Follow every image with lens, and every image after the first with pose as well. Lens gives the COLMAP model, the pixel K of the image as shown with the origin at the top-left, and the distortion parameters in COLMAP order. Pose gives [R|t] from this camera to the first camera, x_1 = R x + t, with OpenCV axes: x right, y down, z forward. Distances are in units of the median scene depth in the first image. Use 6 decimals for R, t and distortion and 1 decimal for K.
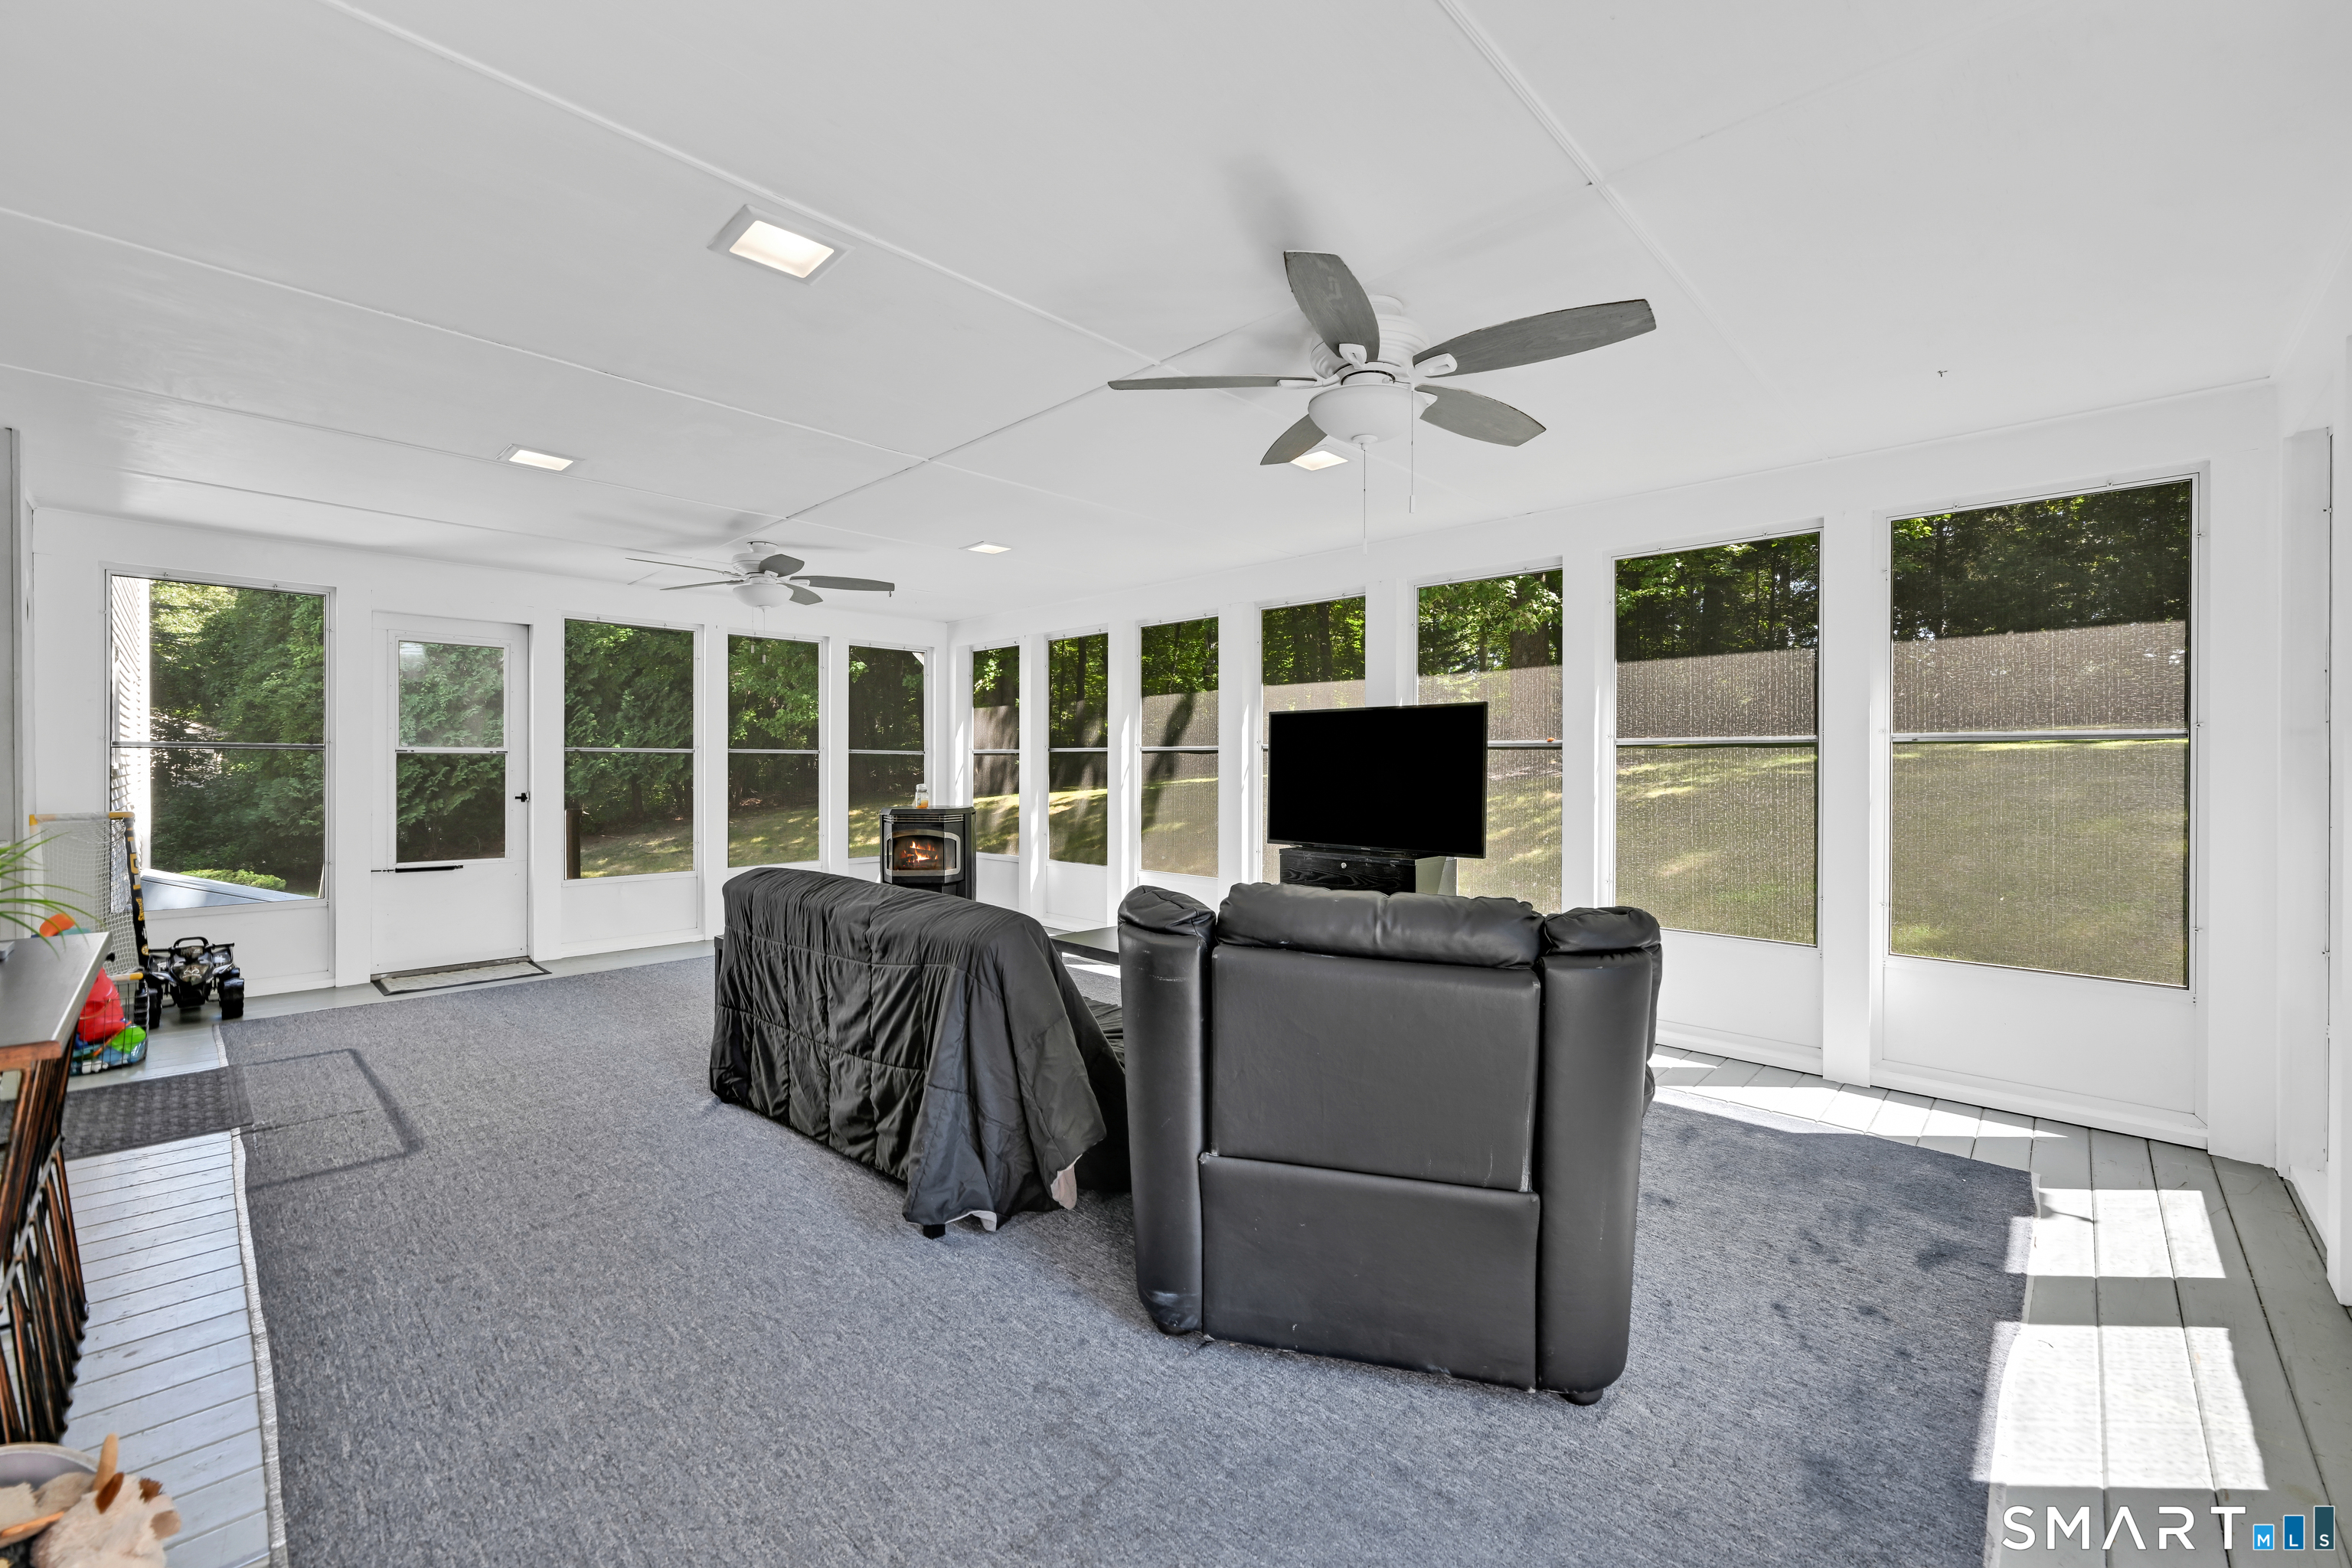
lens RADIAL K [[936.1, 0, 1183.3], [0, 936.1, 776.1], [0, 0, 1]] dist [-0.016722, -0.000193]
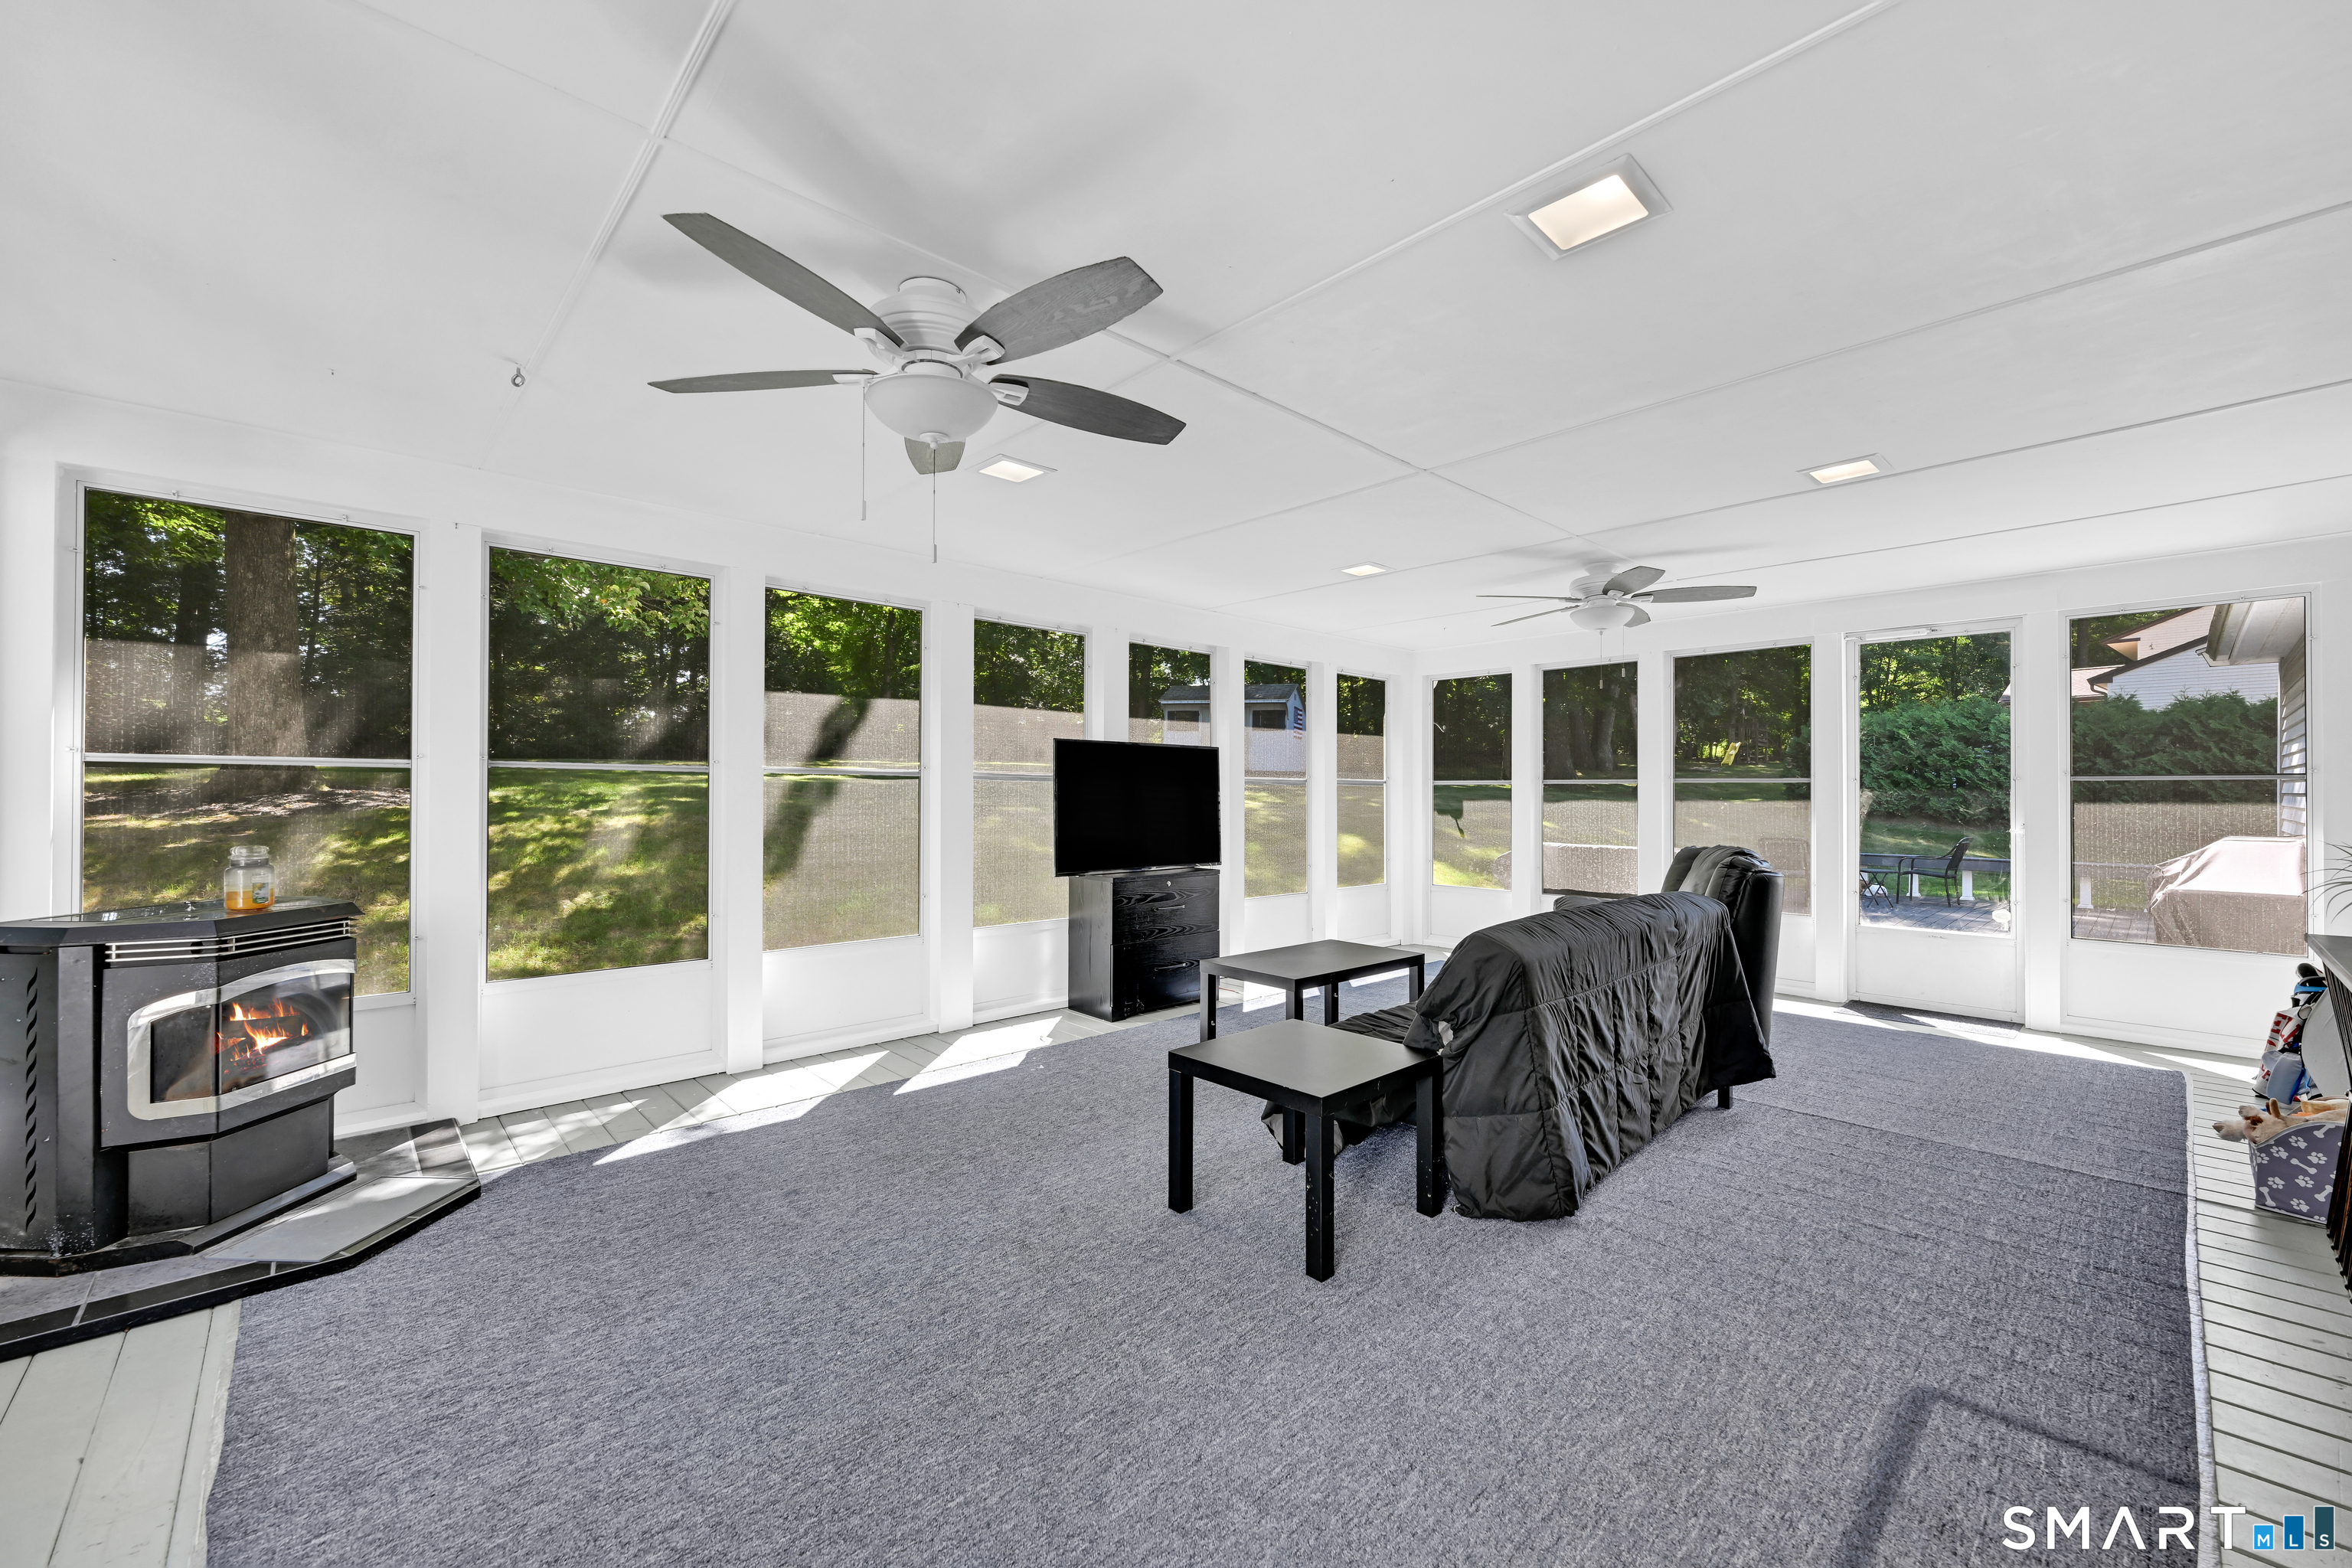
lens RADIAL K [[941.8, 0, 1169.6], [0, 941.8, 788.7], [0, 0, 1]] dist [-0.000987, -0.000529]
pose [[0.062397, 0.006399, 0.998031, -0.923957], [0.007395, 0.999949, -0.006874, -0.012113], [-0.998024, 0.007809, 0.062347, 0.896502]]
